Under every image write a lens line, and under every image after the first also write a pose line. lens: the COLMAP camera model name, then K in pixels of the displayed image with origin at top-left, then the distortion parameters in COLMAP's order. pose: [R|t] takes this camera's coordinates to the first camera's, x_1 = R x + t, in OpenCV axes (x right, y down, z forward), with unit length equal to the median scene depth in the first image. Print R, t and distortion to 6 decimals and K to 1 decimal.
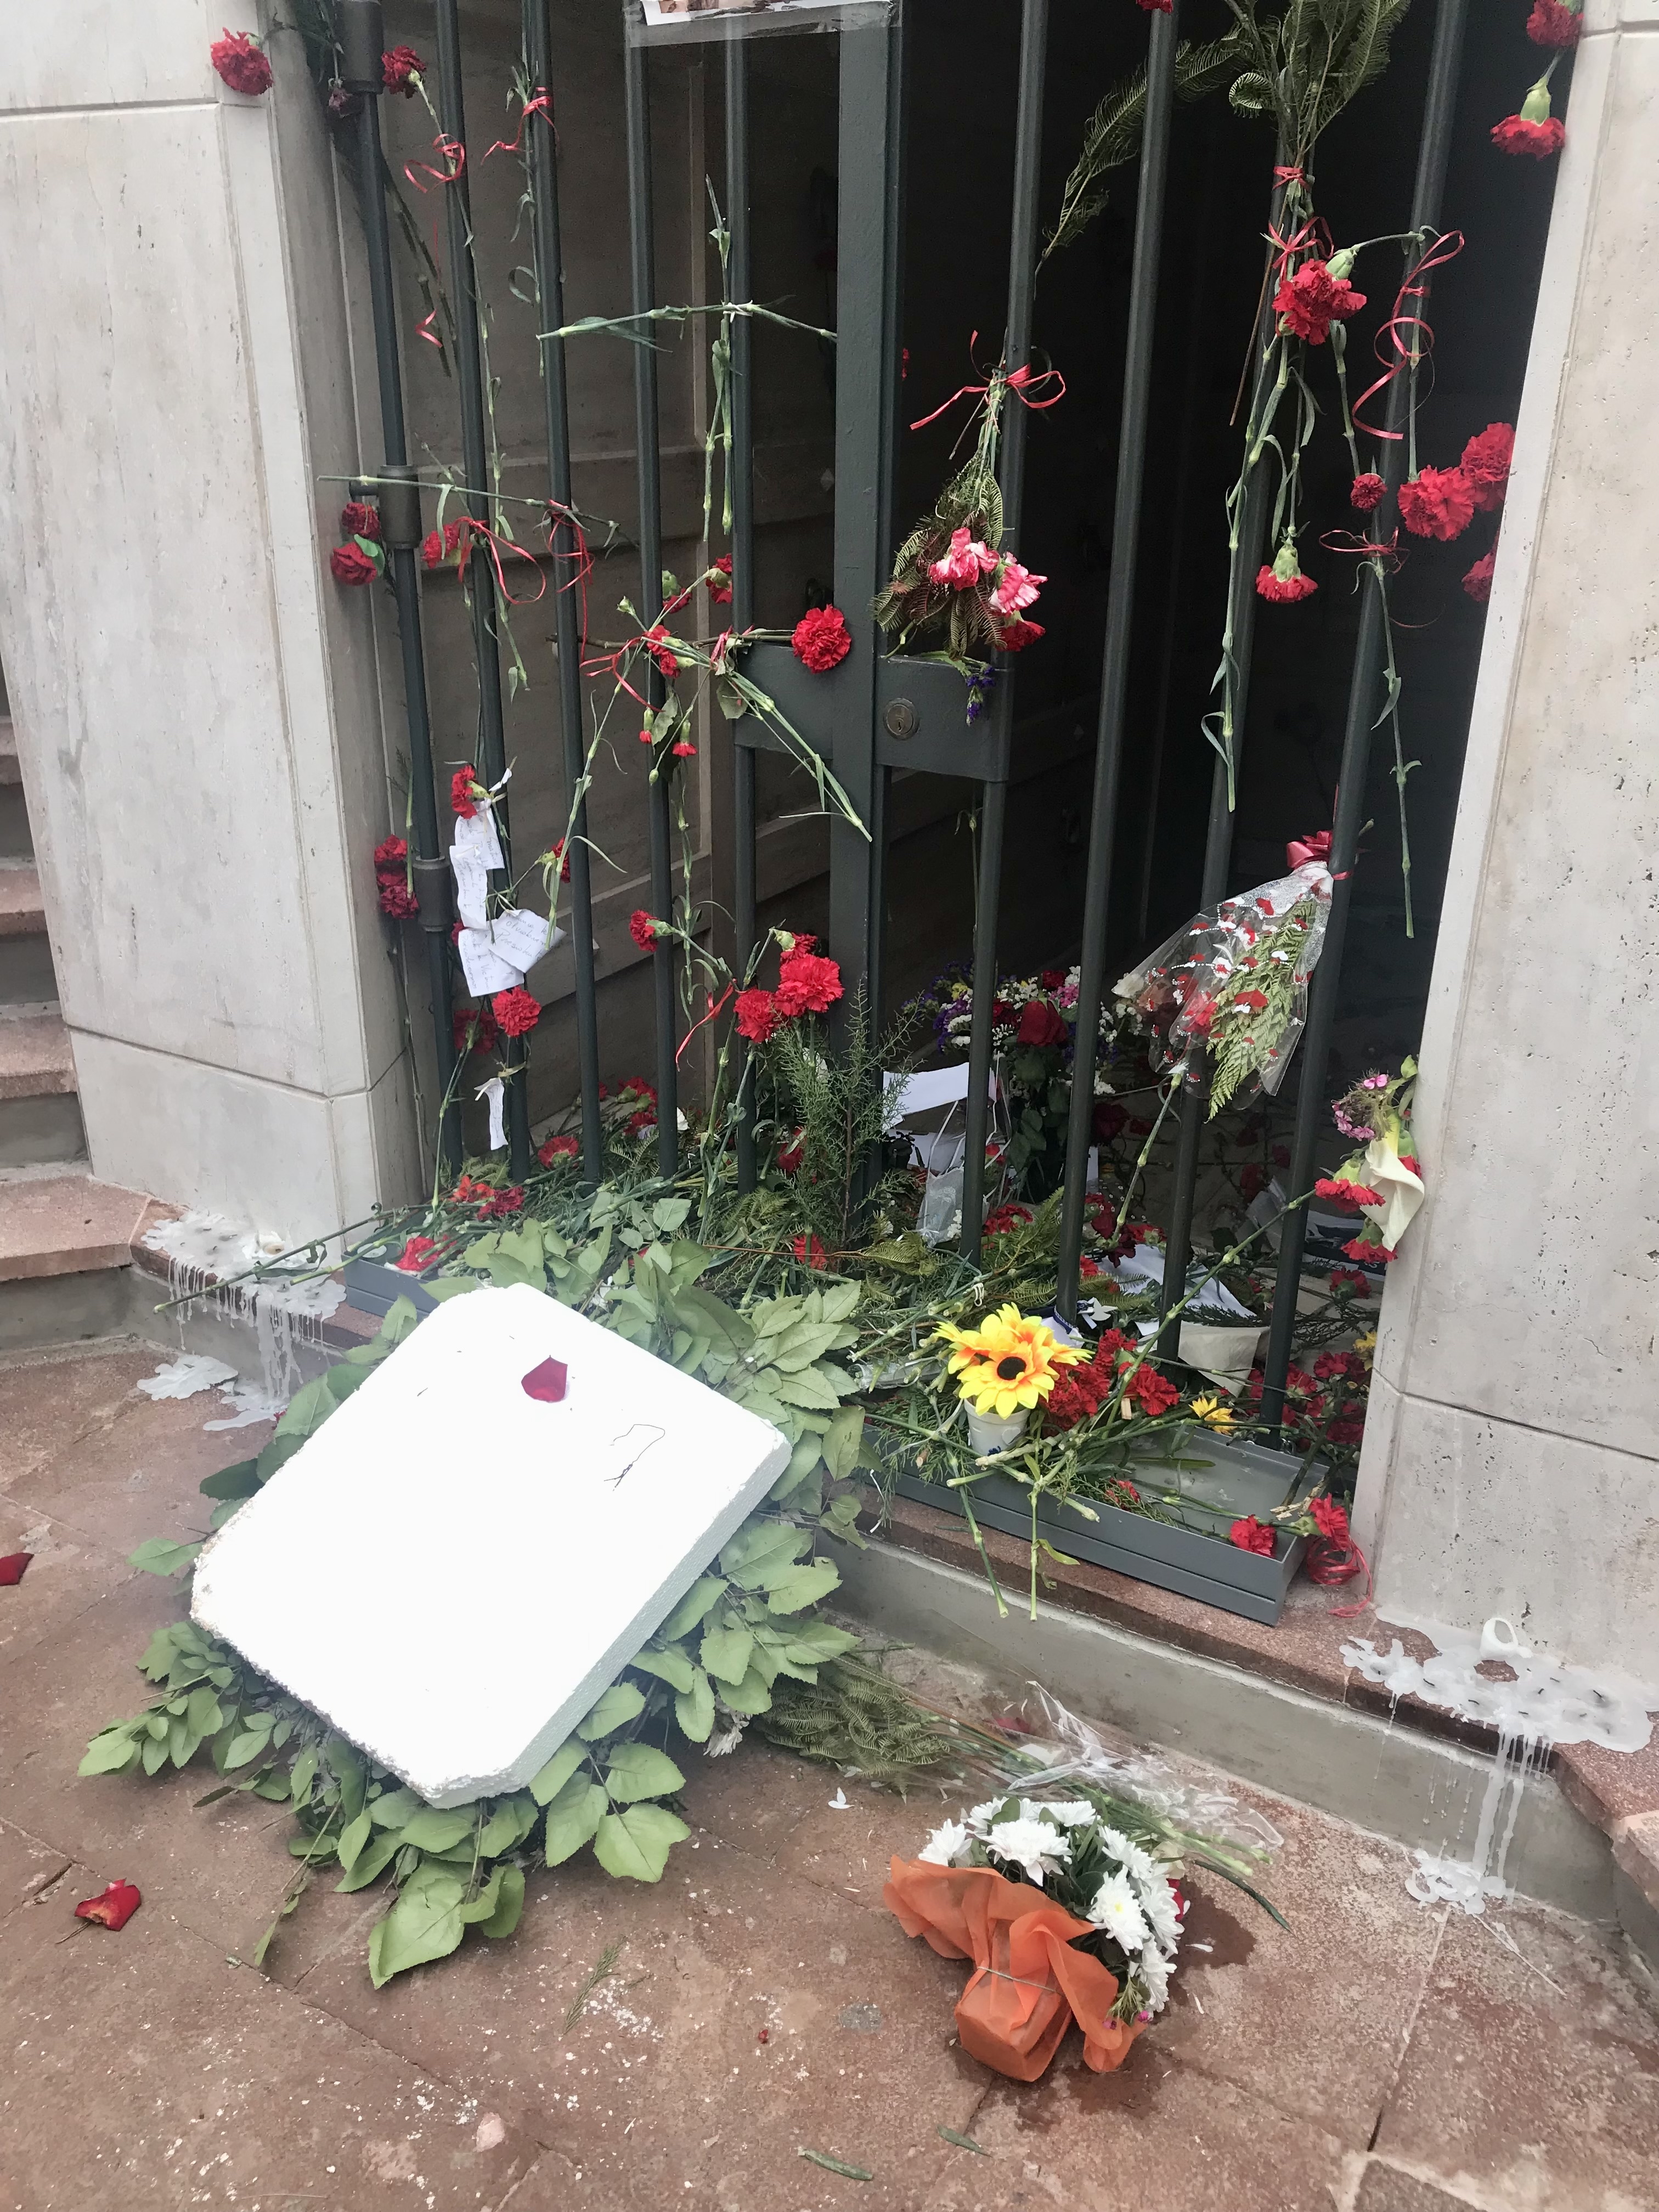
lens RADIAL K [[1803.6, 0, 831.8], [0, 1803.6, 1106.3], [0, 0, 1]] dist [0.029972, -0.037478]
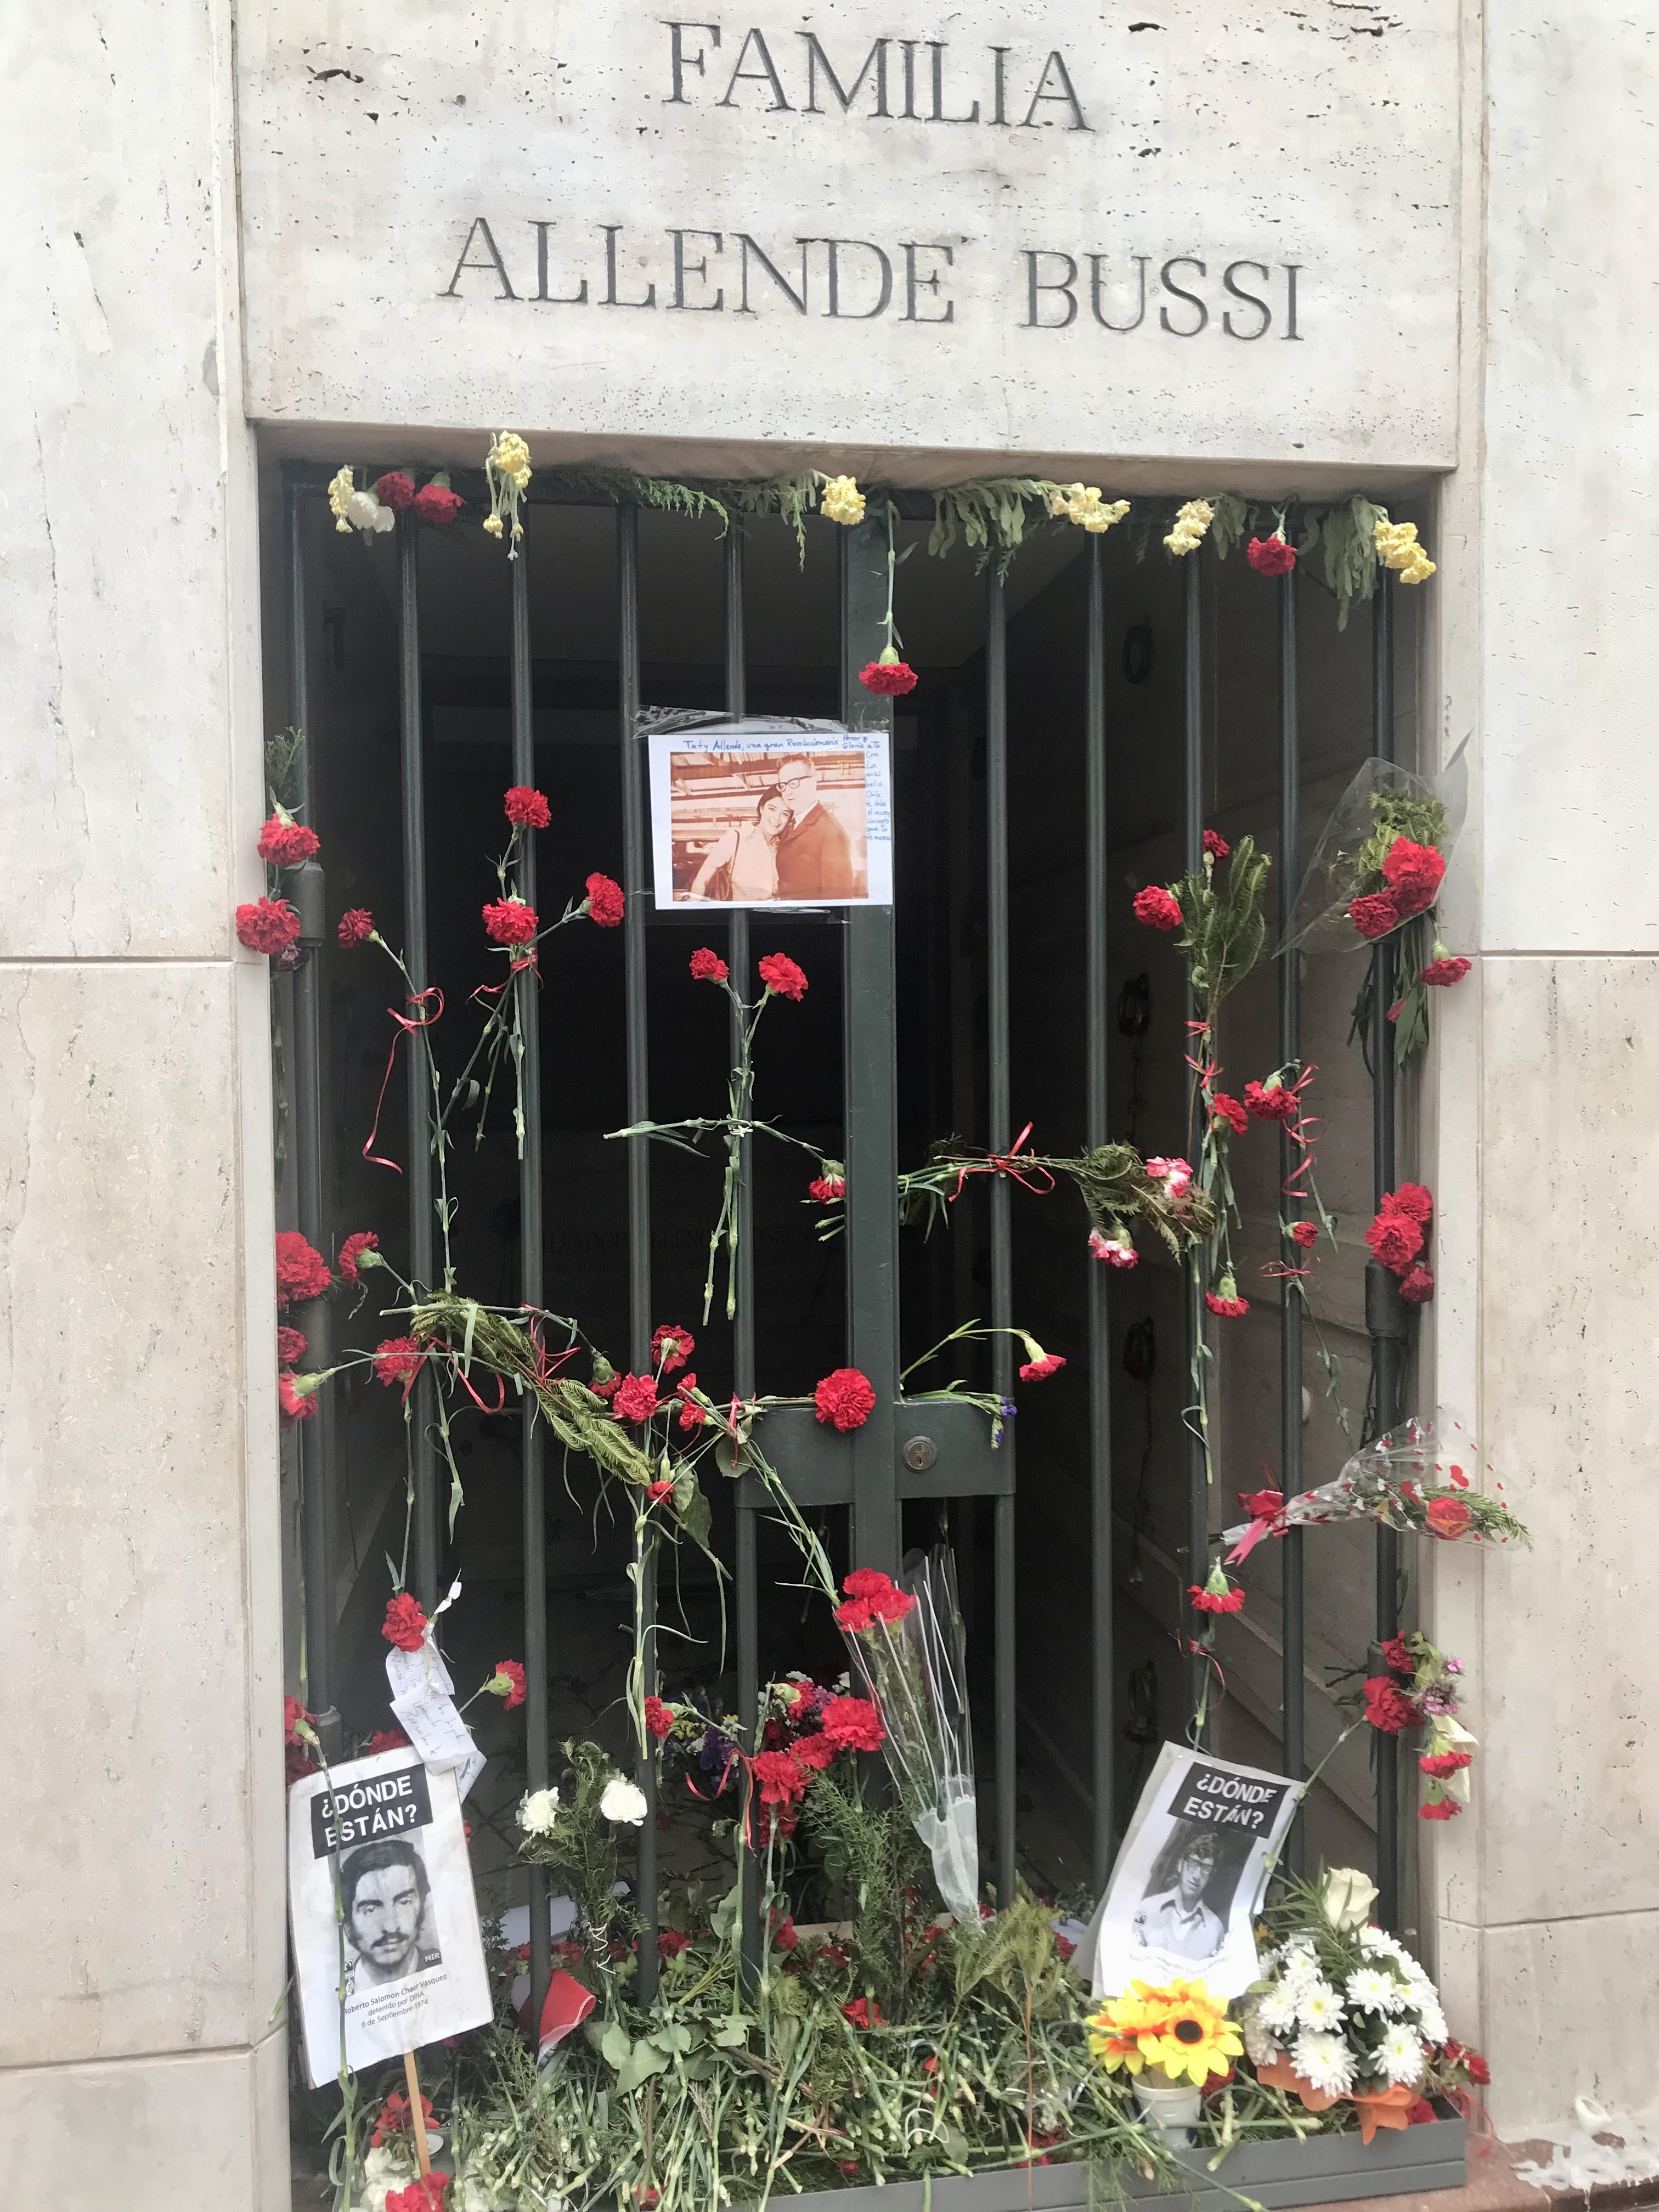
lens RADIAL K [[1803.6, 0, 831.7], [0, 1803.6, 1100.5], [0, 0, 1]] dist [0.029972, -0.037478]
pose [[0.780541, -0.044134, 0.623544, -0.719124], [0.270952, 0.922815, -0.273858, -0.131033], [-0.563329, 0.382708, 0.732253, 0.132562]]
